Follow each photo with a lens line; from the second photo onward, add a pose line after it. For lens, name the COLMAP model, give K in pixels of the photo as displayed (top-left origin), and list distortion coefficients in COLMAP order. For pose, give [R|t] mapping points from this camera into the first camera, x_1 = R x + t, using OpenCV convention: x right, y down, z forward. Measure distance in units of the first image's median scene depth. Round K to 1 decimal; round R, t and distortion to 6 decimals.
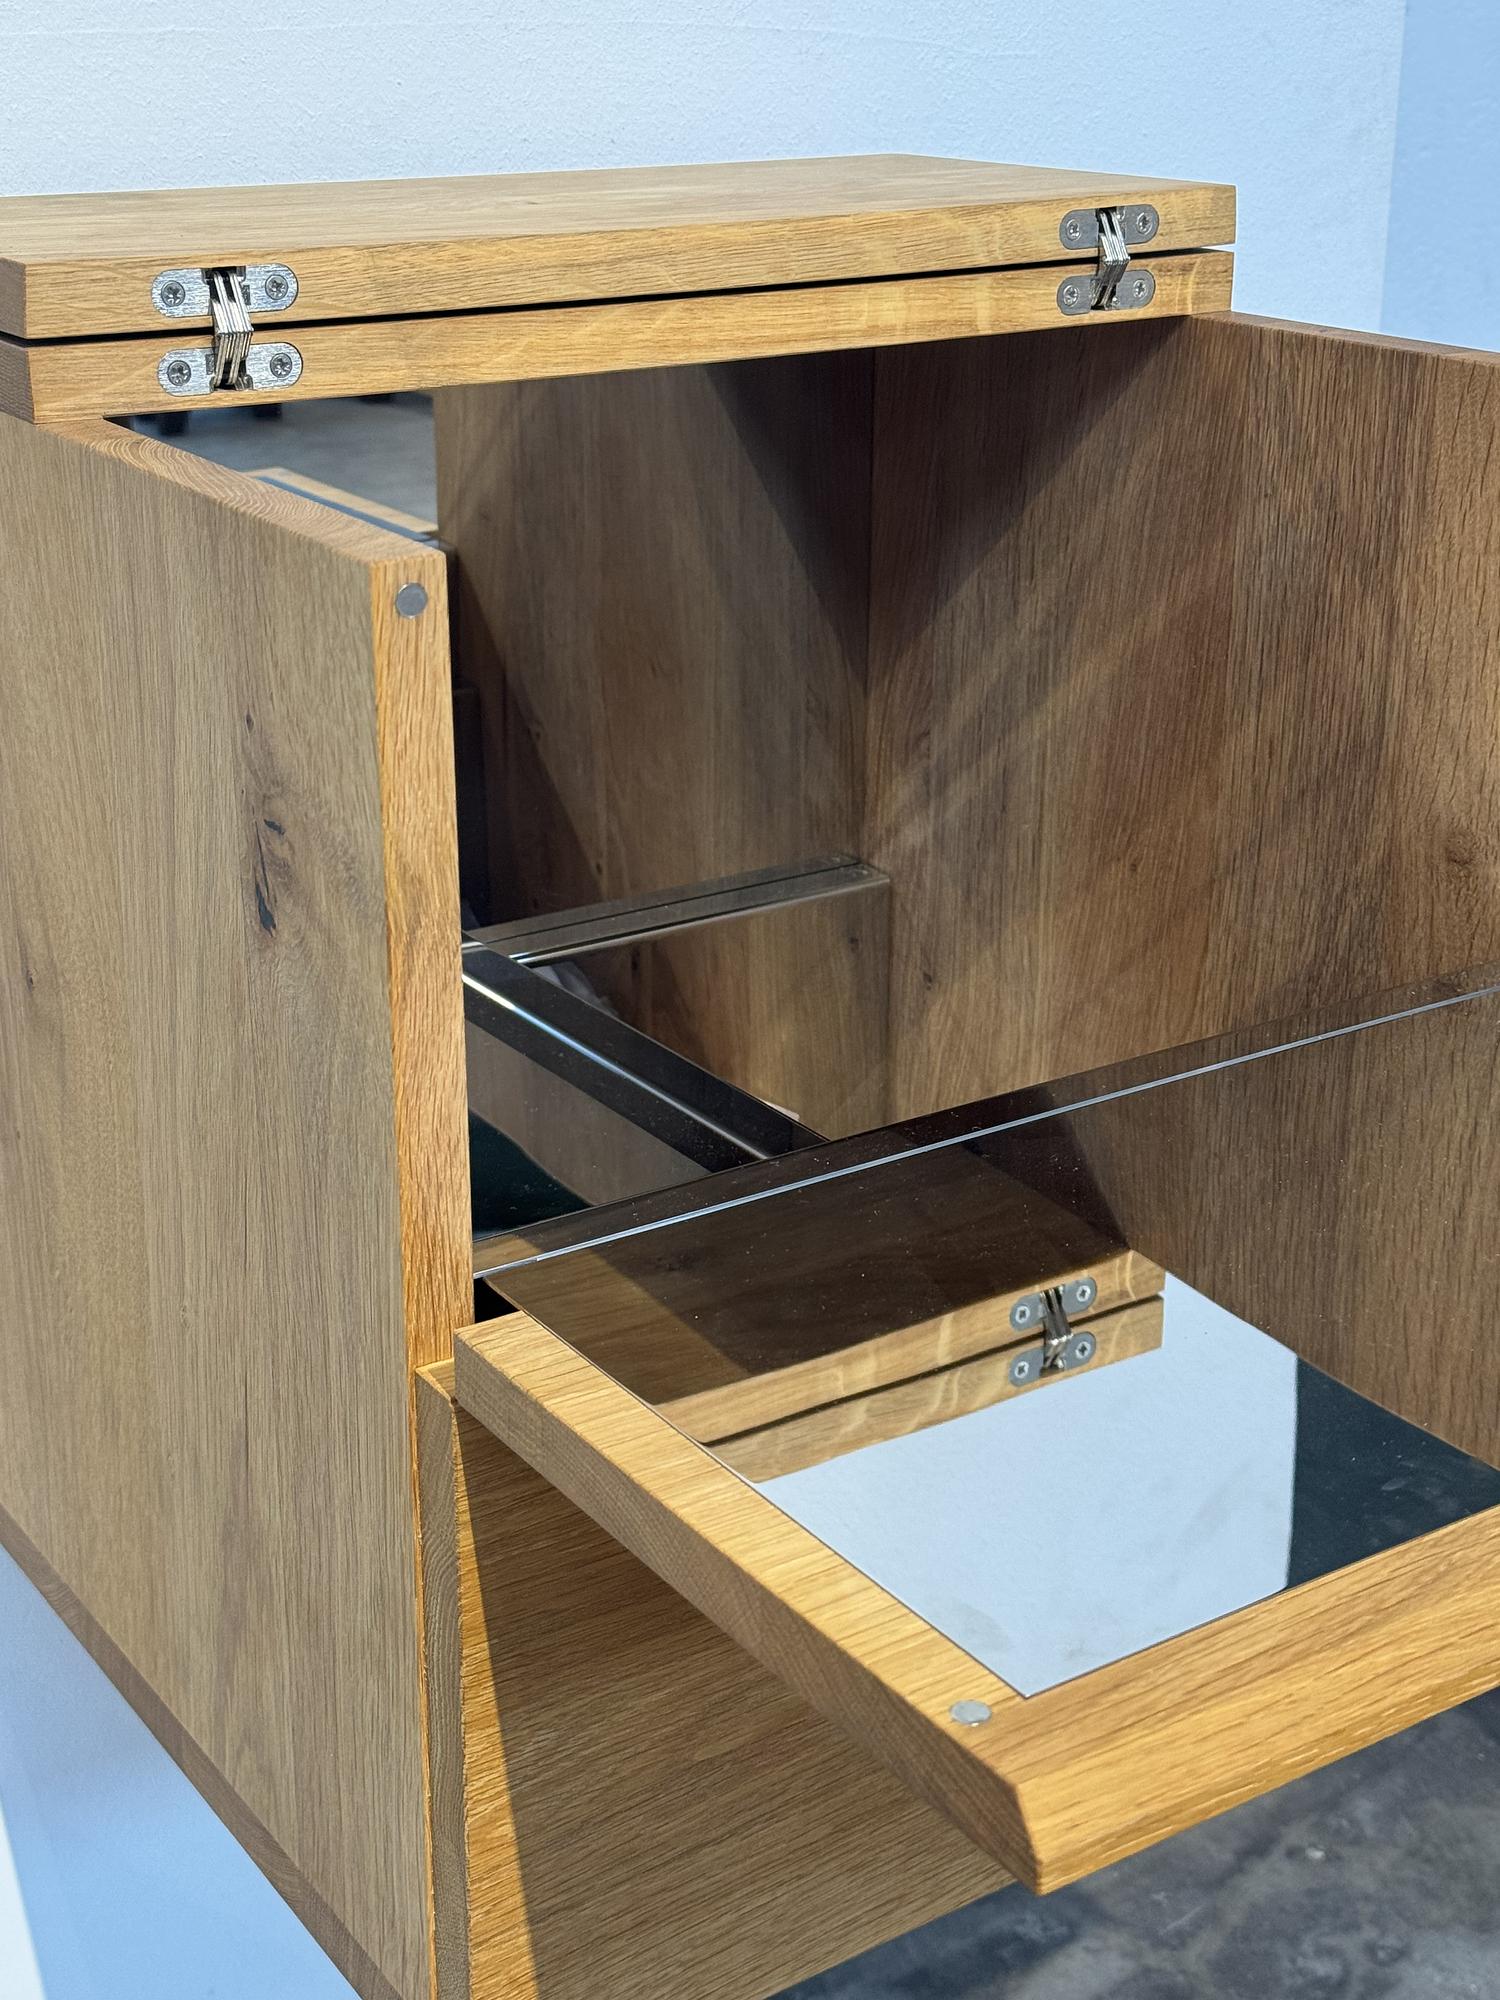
lens RADIAL K [[2839.4, 0, 750.0], [0, 2839.4, 1000.0], [0, 0, 1]] dist [0.126219, -0.101117]
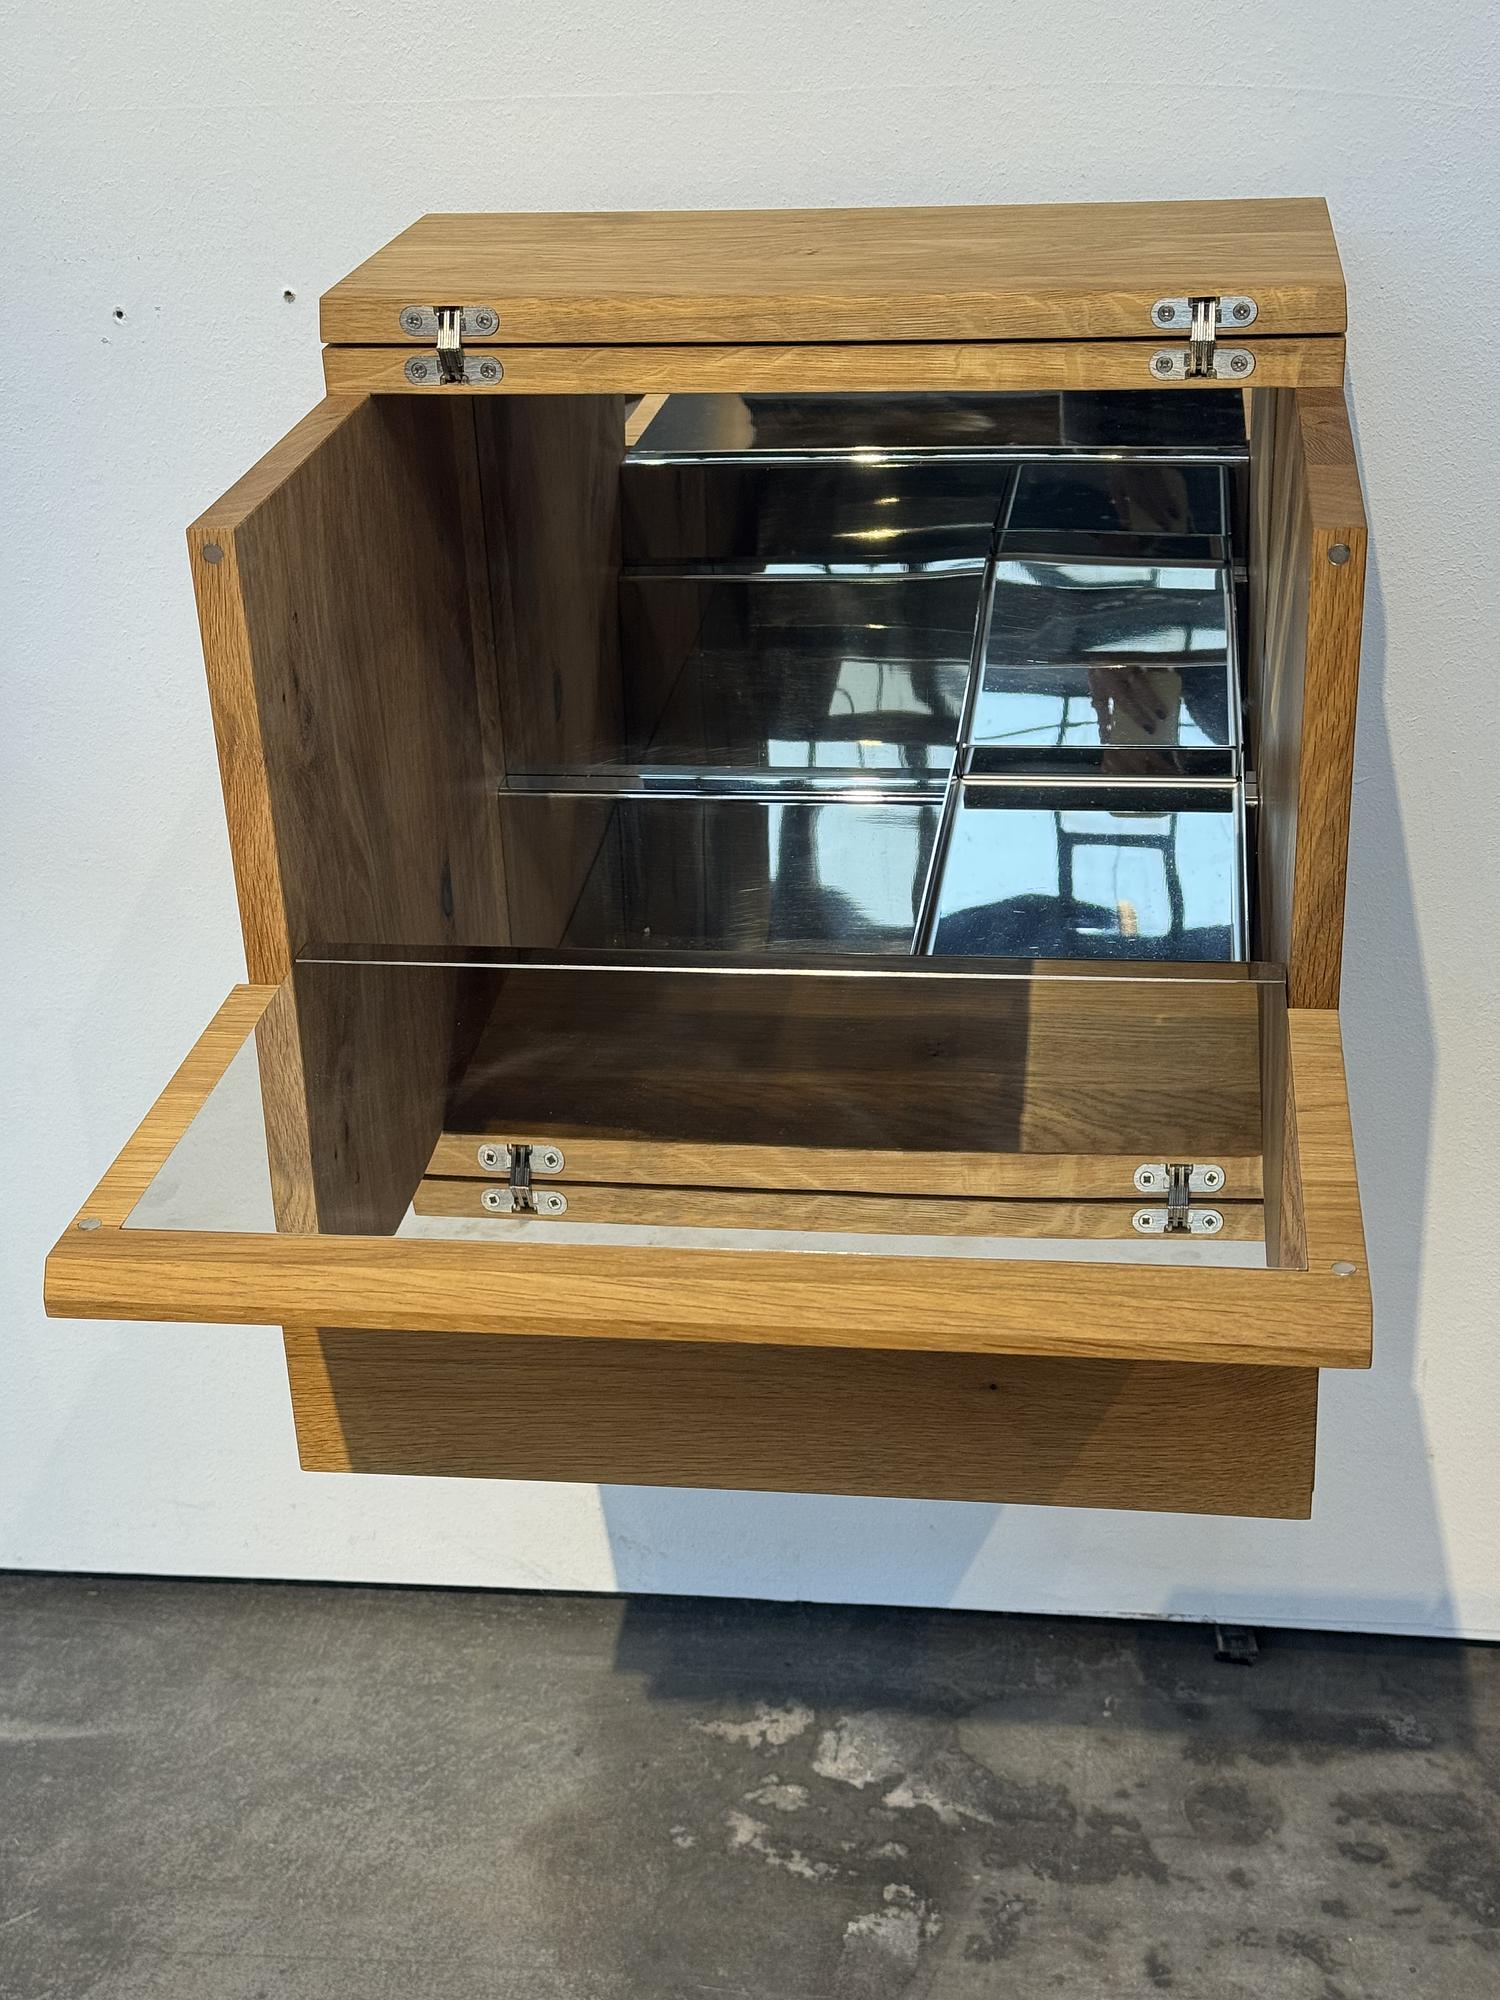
lens RADIAL K [[2839.4, 0, 750.0], [0, 2839.4, 1000.0], [0, 0, 1]] dist [0.126219, -0.101117]
pose [[0.743341, 0.262201, -0.615381, 0.928205], [-0.197617, 0.964991, 0.172454, -0.180364], [0.639055, -0.006583, 0.769133, -0.083962]]
